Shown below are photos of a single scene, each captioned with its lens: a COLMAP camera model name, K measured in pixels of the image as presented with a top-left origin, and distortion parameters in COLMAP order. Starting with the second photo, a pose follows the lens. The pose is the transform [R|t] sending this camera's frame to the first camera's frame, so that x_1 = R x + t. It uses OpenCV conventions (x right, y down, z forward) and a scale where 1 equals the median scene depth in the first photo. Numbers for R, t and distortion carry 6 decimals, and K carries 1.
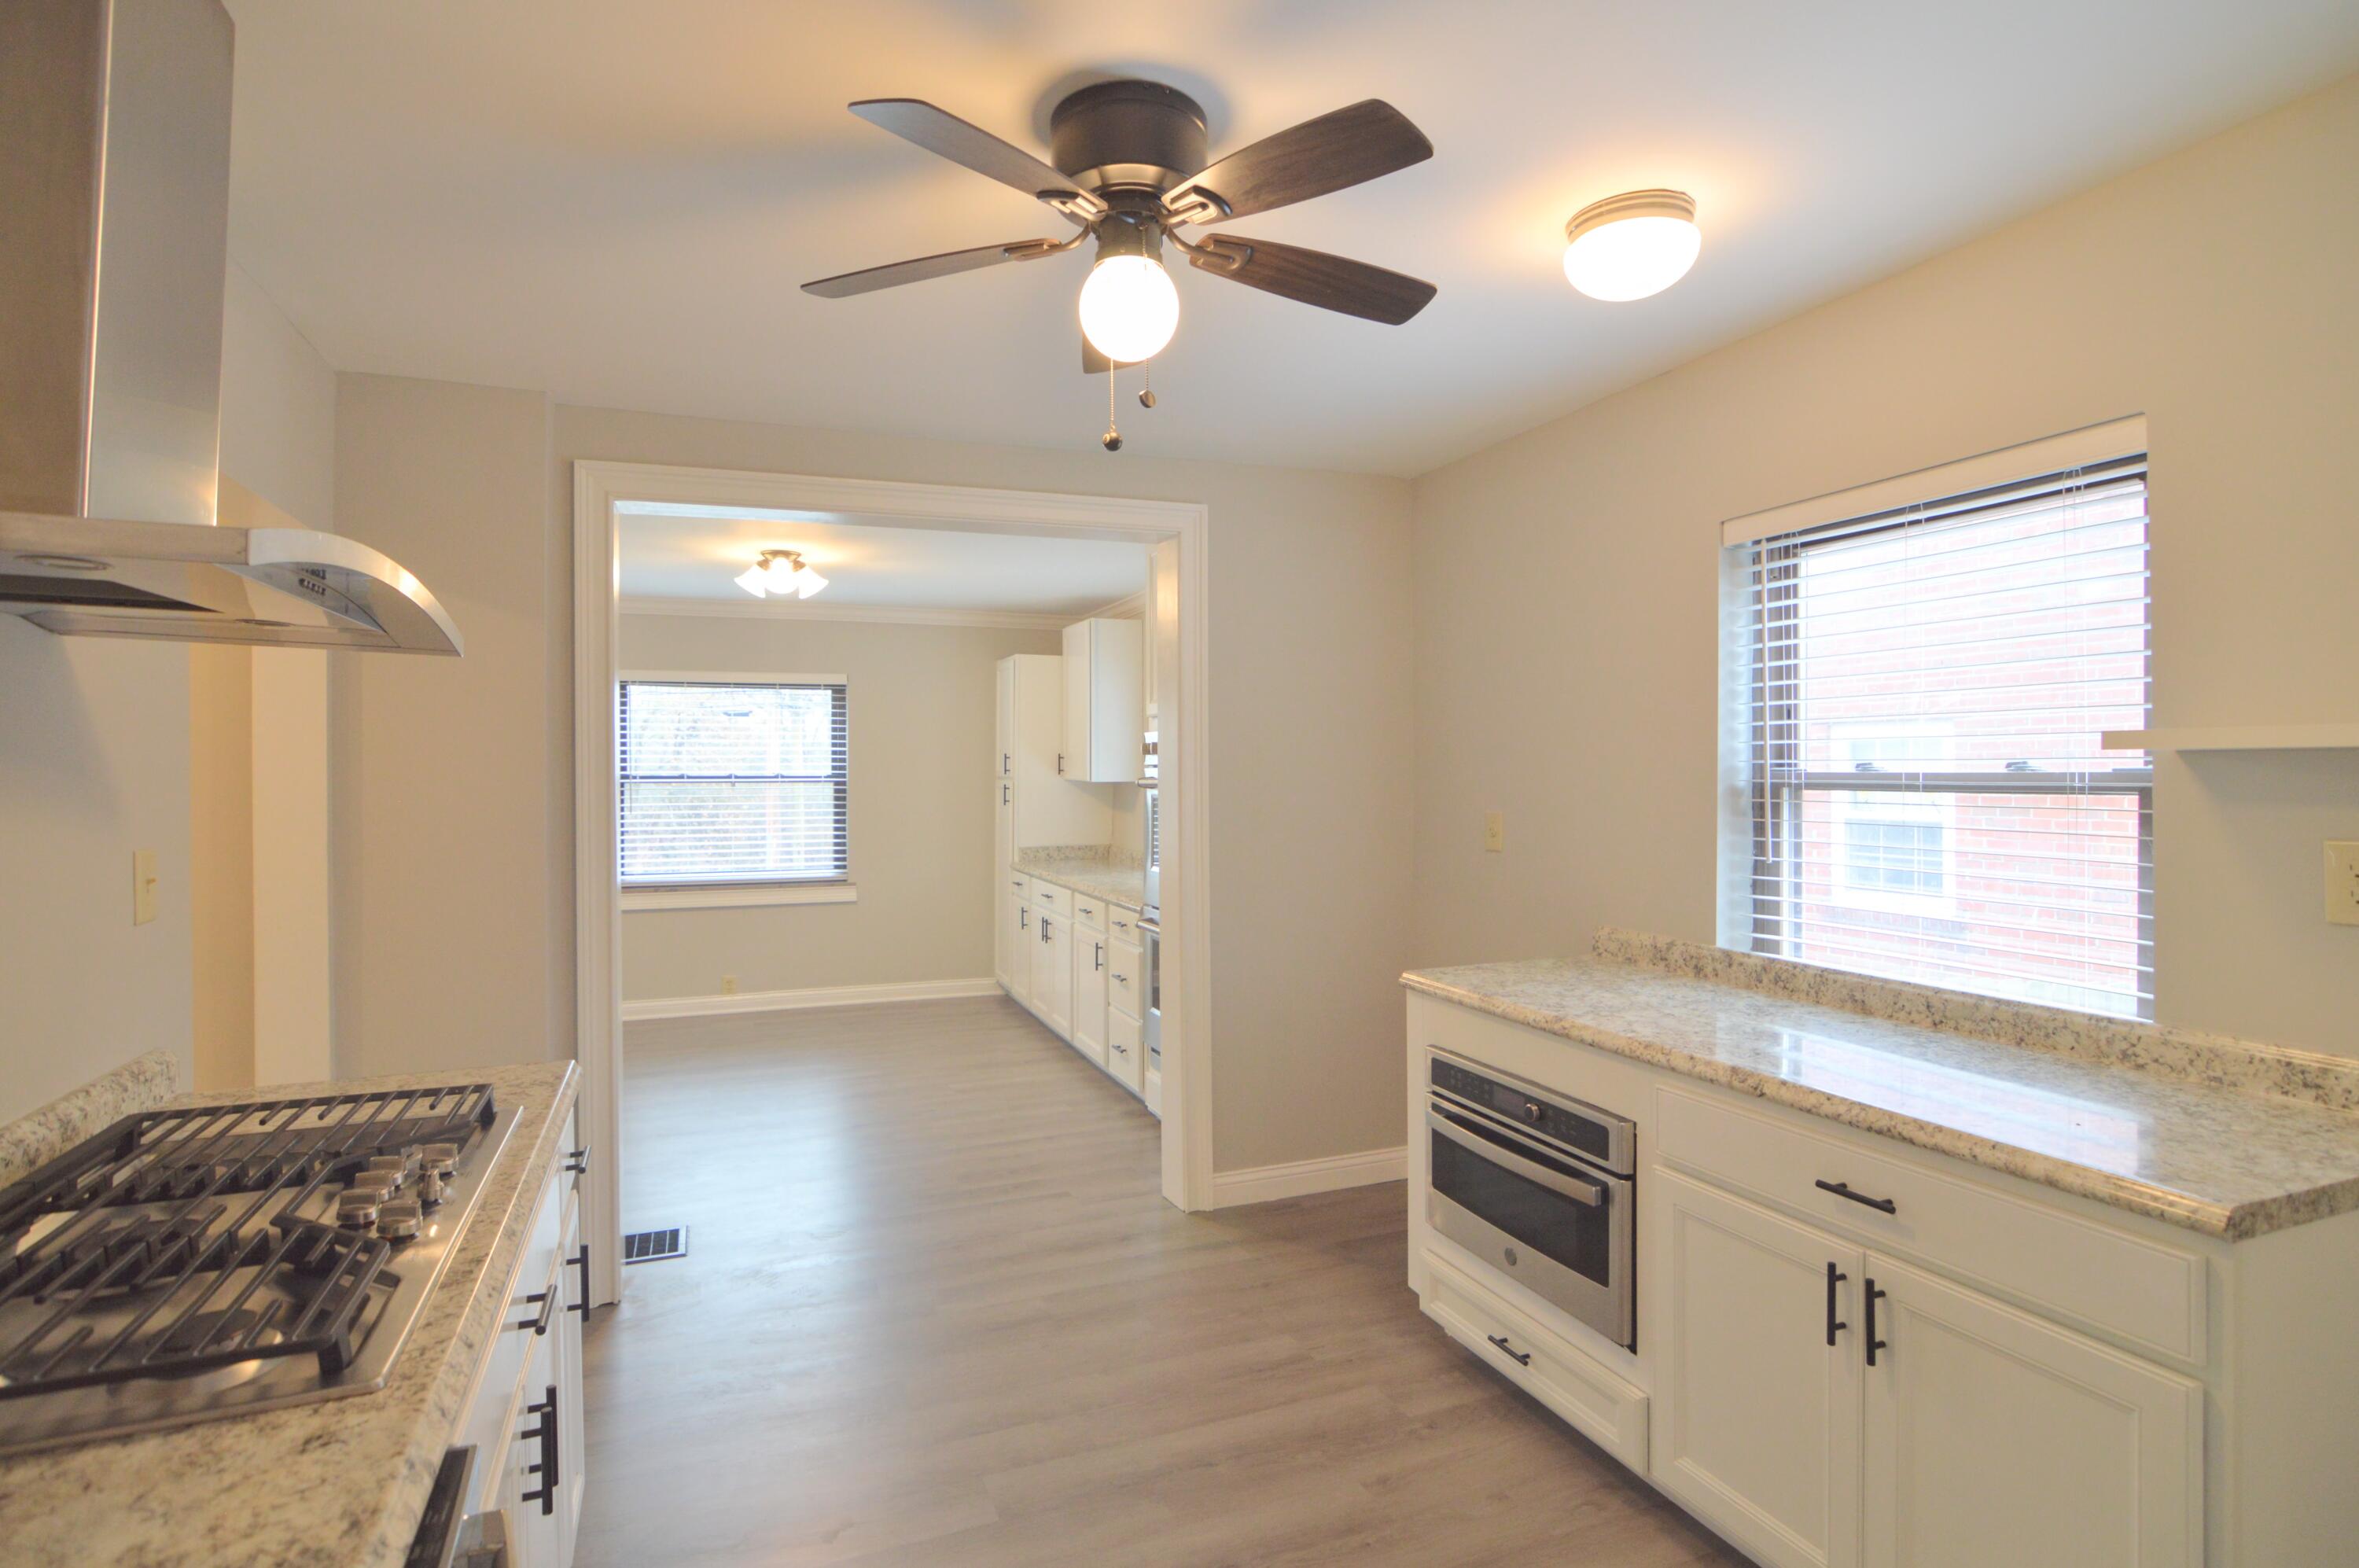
lens RADIAL K [[1165.2, 0, 1179.5], [0, 1165.2, 784.0], [0, 0, 1]] dist [-0.000036, -0.000007]
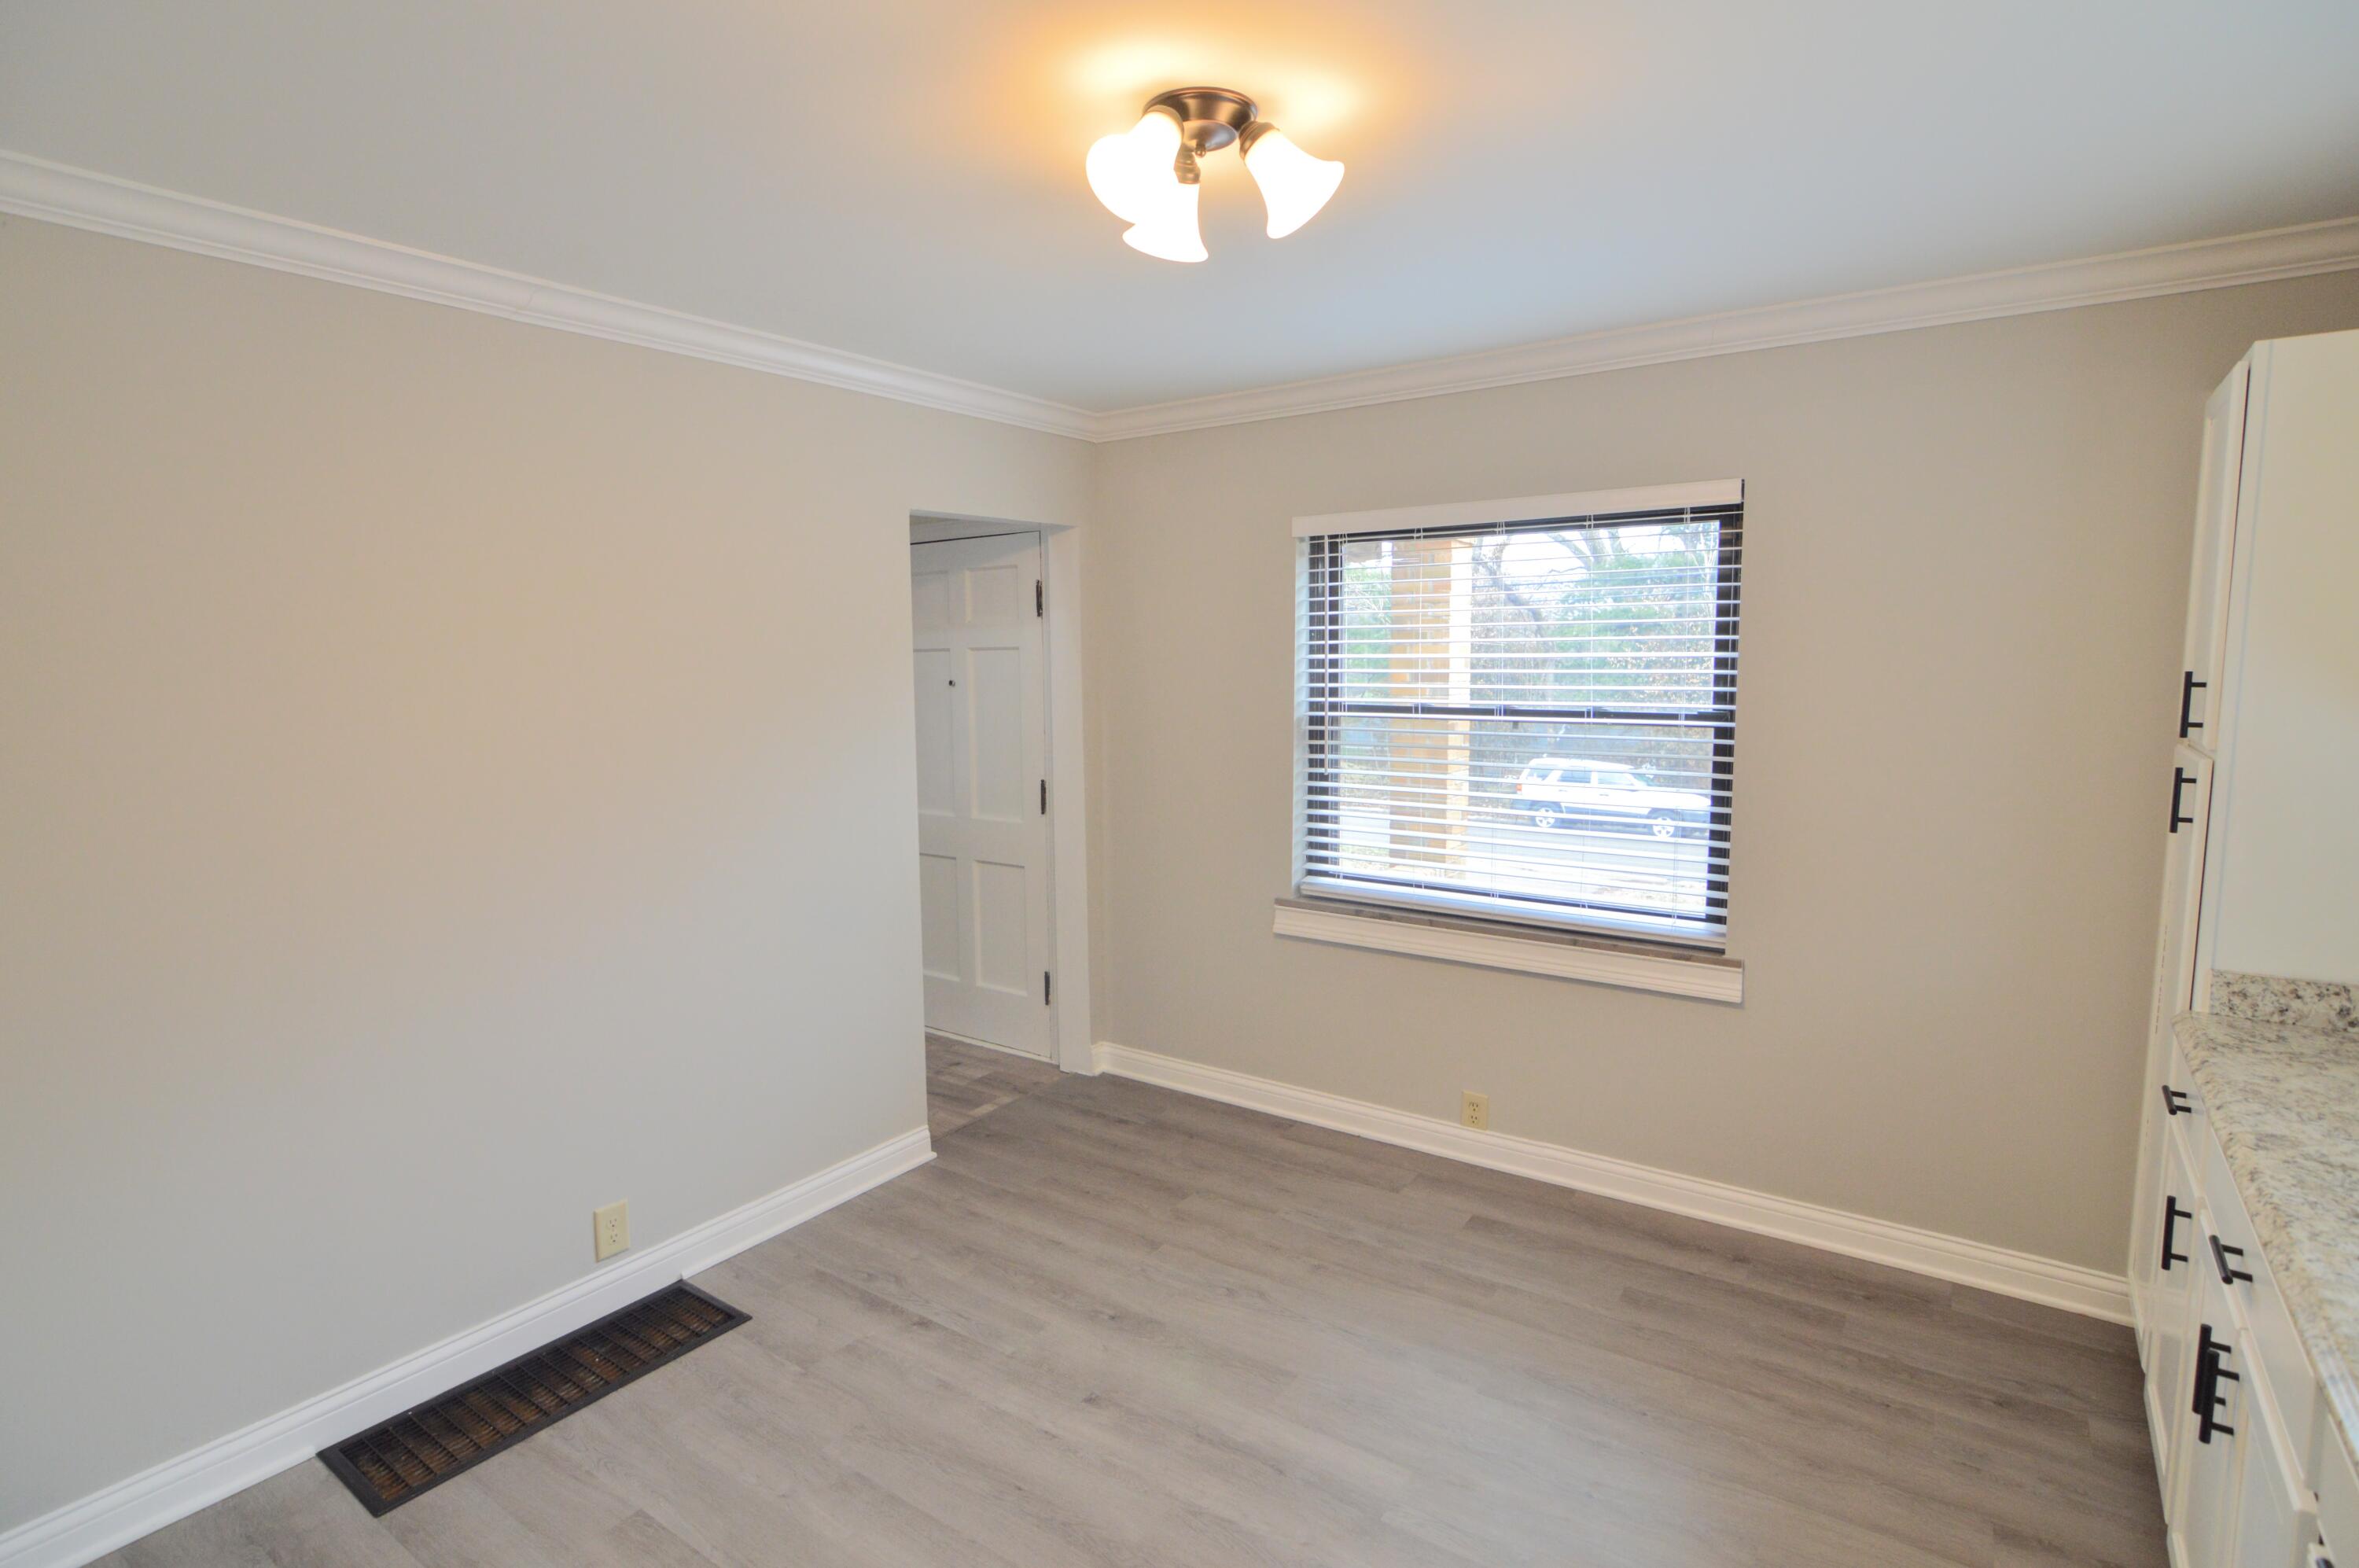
lens RADIAL K [[1165.2, 0, 1179.5], [0, 1165.2, 784.0], [0, 0, 1]] dist [-0.000036, -0.000007]
pose [[0.532536, 0.087097, -0.841914, -0.026626], [-0.007389, 0.995132, 0.098274, -0.023378], [0.846375, -0.046114, 0.530587, 0.590365]]
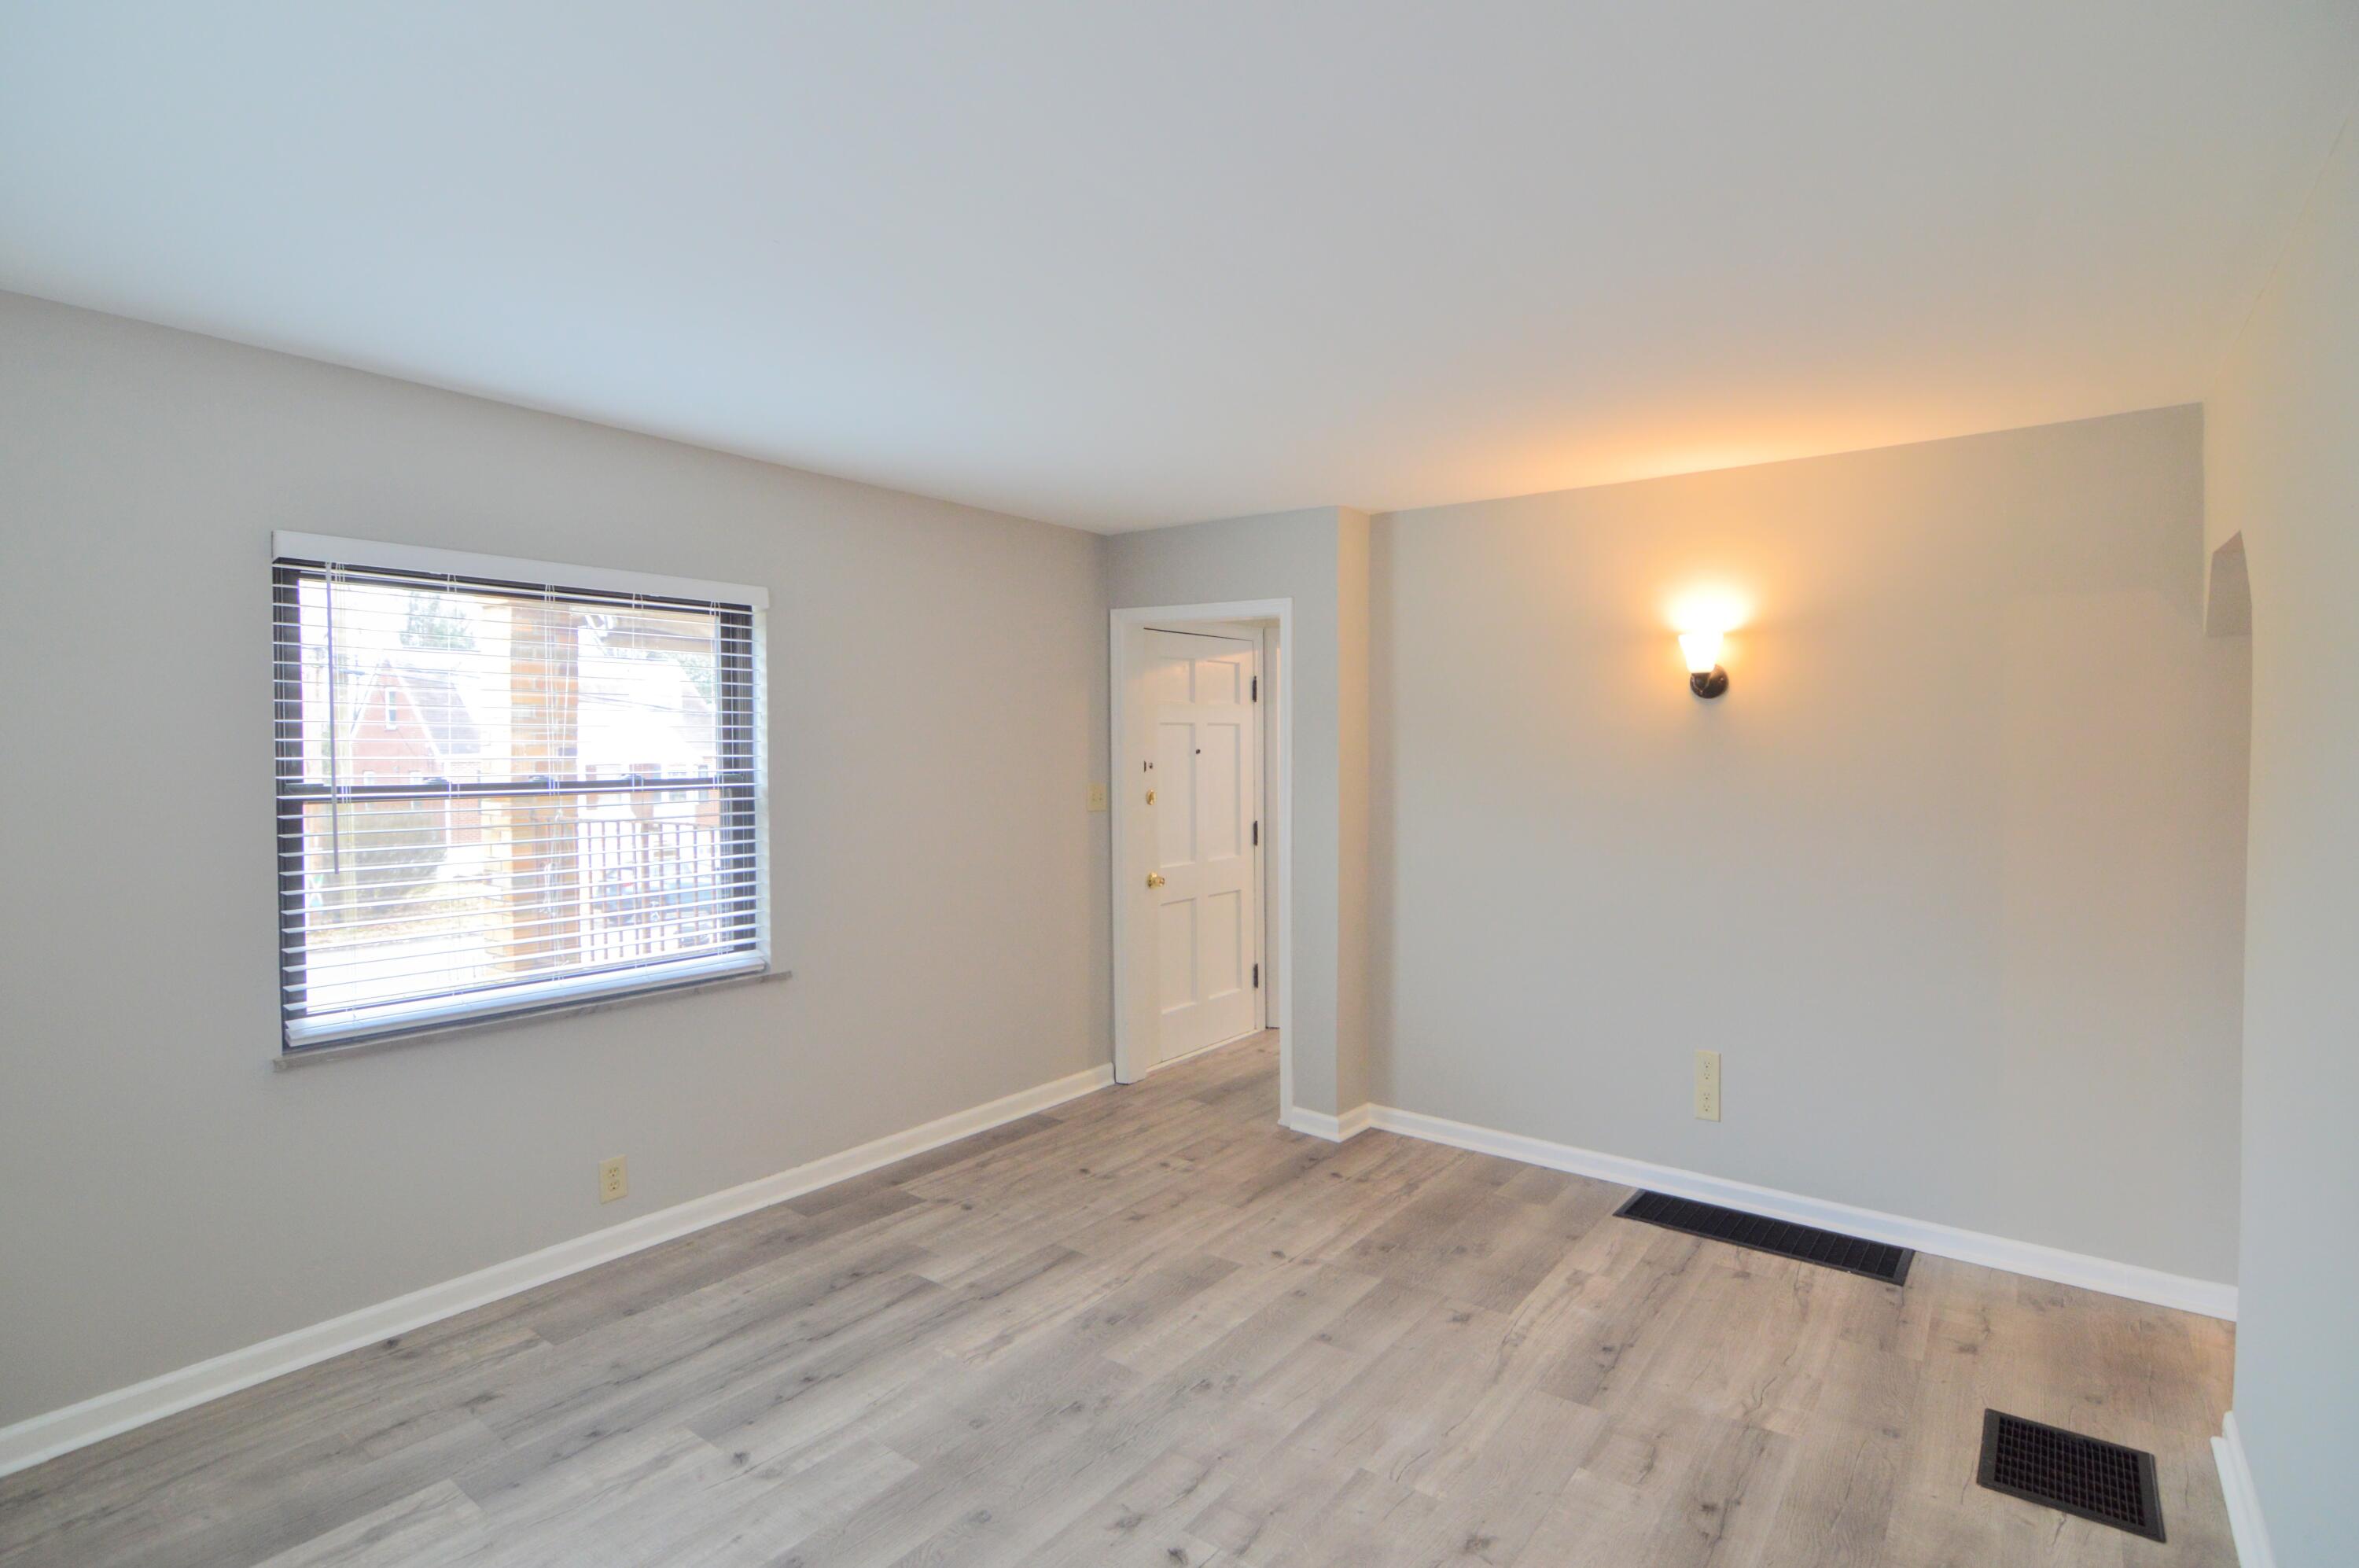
lens RADIAL K [[1165.2, 0, 1179.5], [0, 1165.2, 784.0], [0, 0, 1]] dist [-0.000036, -0.000007]
pose [[0.863136, -0.012966, 0.504806, -0.388205], [-0.003285, 0.999505, 0.031290, -0.021539], [-0.504961, -0.028666, 0.862666, 0.438806]]
